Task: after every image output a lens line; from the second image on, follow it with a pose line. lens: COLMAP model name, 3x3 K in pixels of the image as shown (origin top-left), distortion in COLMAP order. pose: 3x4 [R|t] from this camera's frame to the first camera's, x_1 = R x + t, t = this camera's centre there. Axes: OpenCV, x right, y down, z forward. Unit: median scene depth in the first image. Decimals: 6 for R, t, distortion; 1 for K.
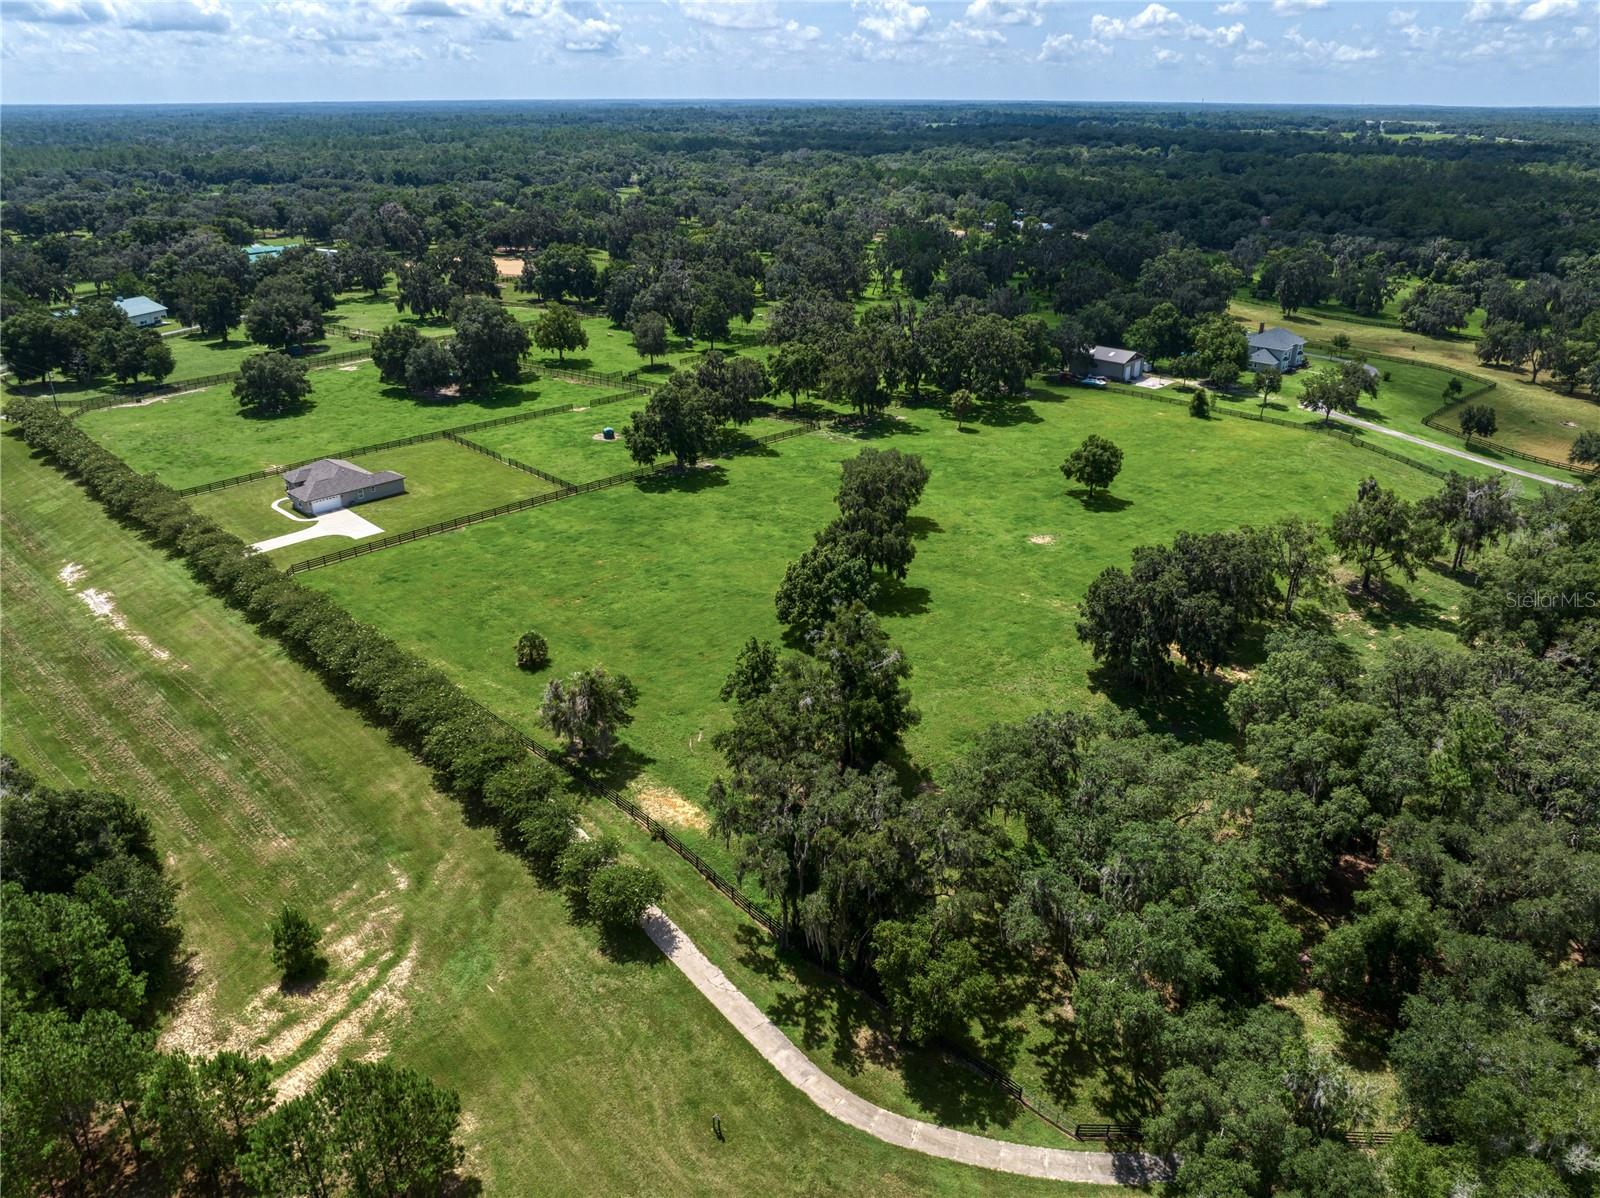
lens RADIAL K [[1137.8, 0, 800.0], [0, 1137.8, 599.0], [0, 0, 1]] dist [-0.078546, 0.037147]
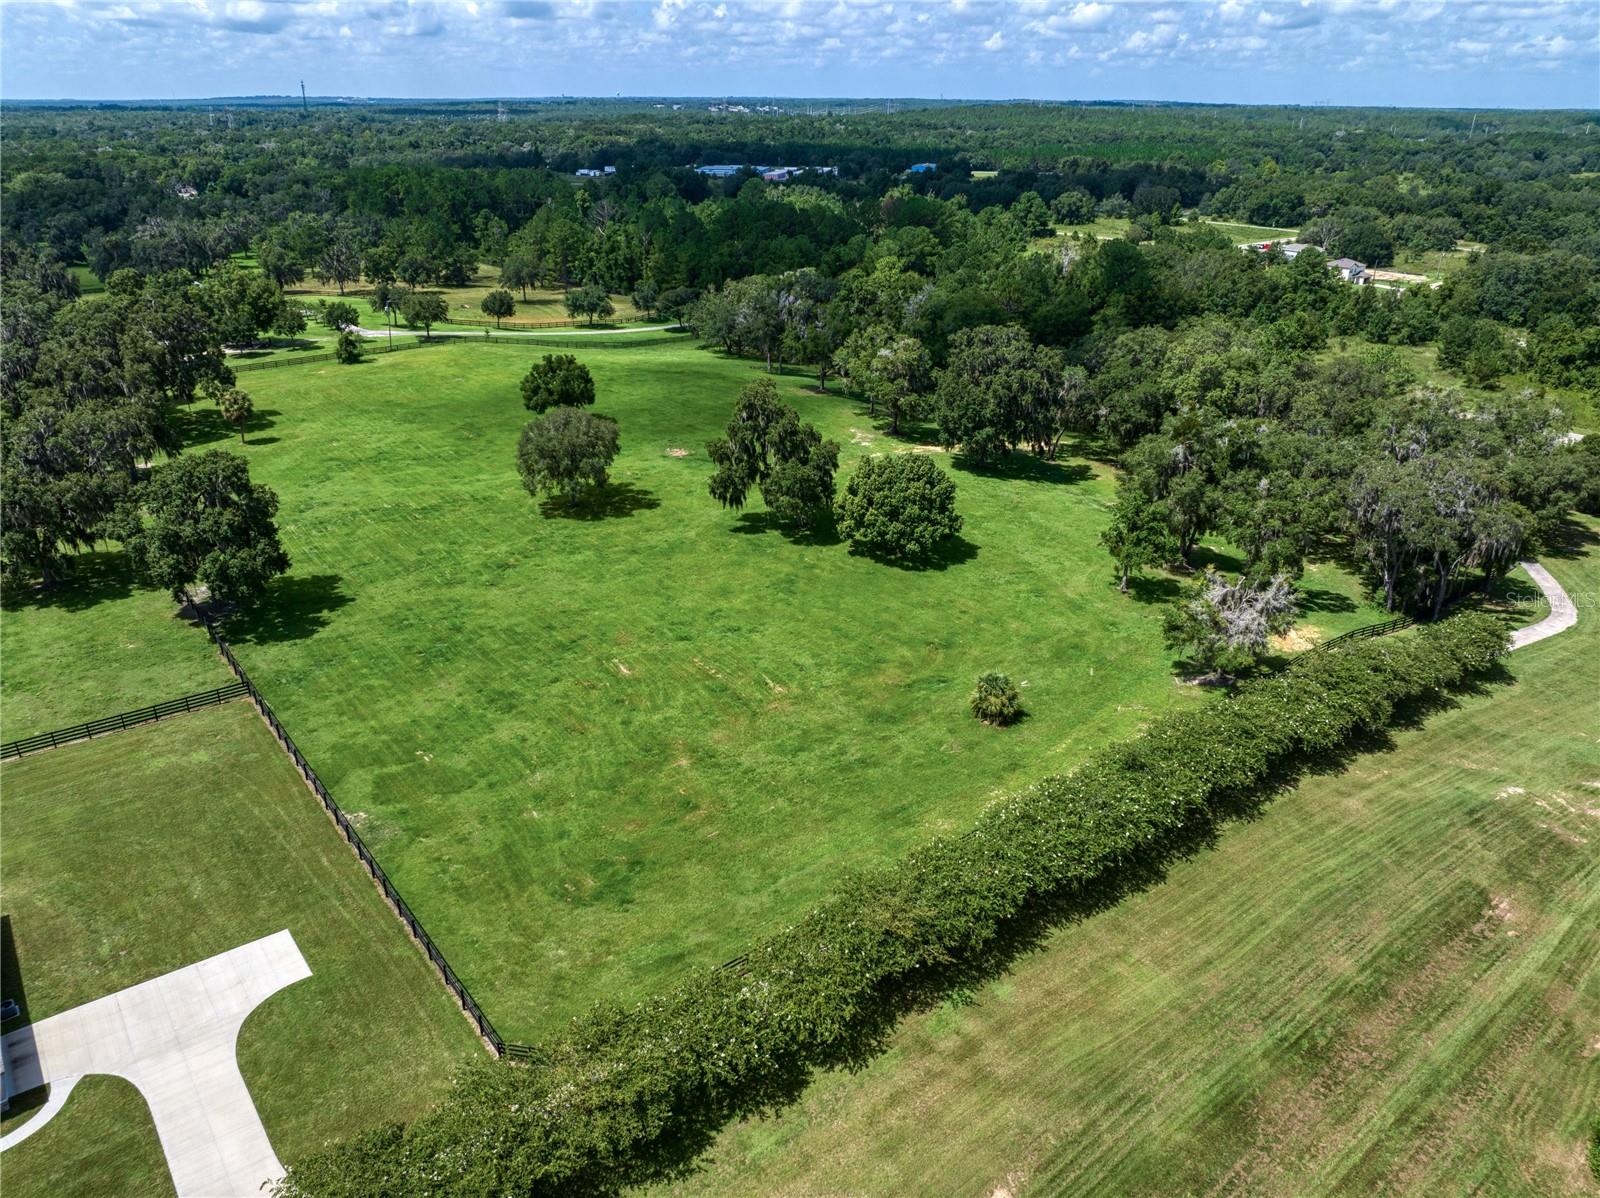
lens RADIAL K [[1137.8, 0, 800.0], [0, 1137.8, 599.0], [0, 0, 1]] dist [-0.078546, 0.037147]
pose [[0.130159, -0.412038, 0.901822, -0.652574], [0.410827, 0.850218, 0.329166, -0.211996], [-0.902375, 0.327649, 0.279940, 0.709346]]
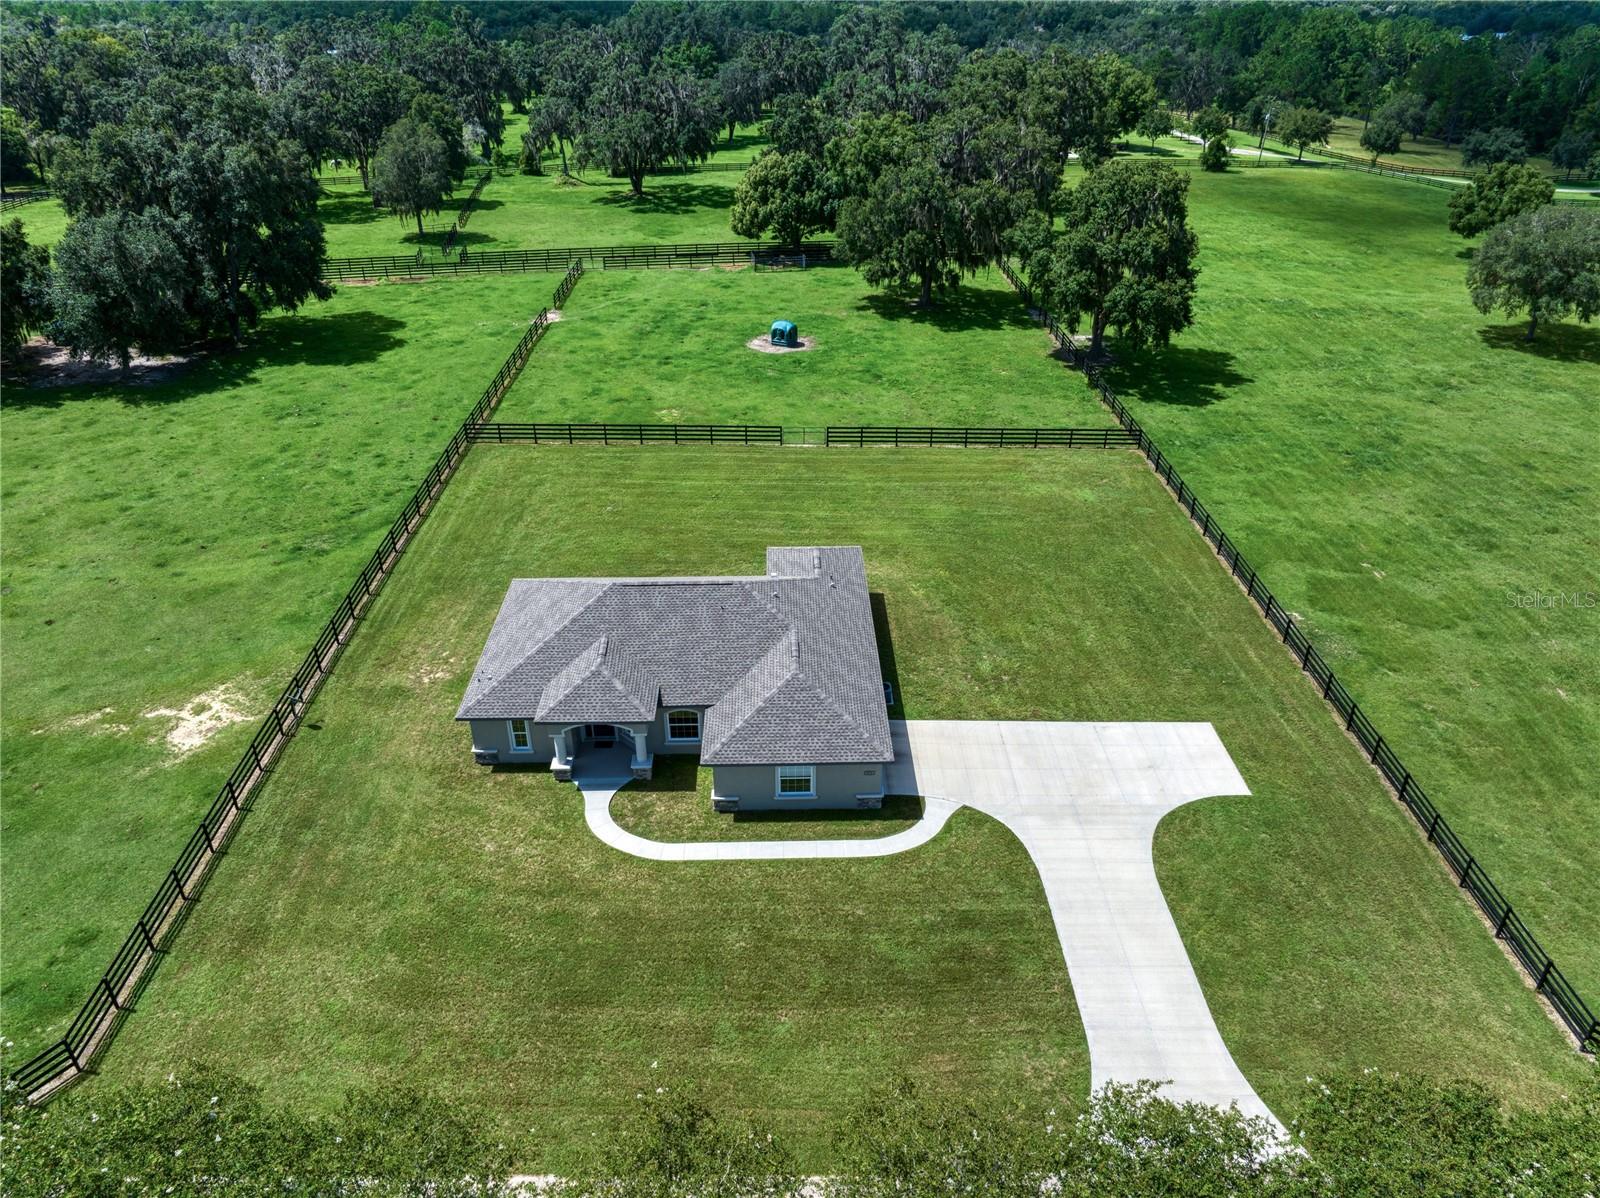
lens RADIAL K [[1137.8, 0, 800.0], [0, 1137.8, 599.0], [0, 0, 1]] dist [-0.078546, 0.037147]
pose [[0.714284, -0.366468, 0.596238, -0.608106], [0.304617, 0.929806, 0.206564, -0.180402], [-0.630085, 0.034078, 0.775778, 0.861580]]
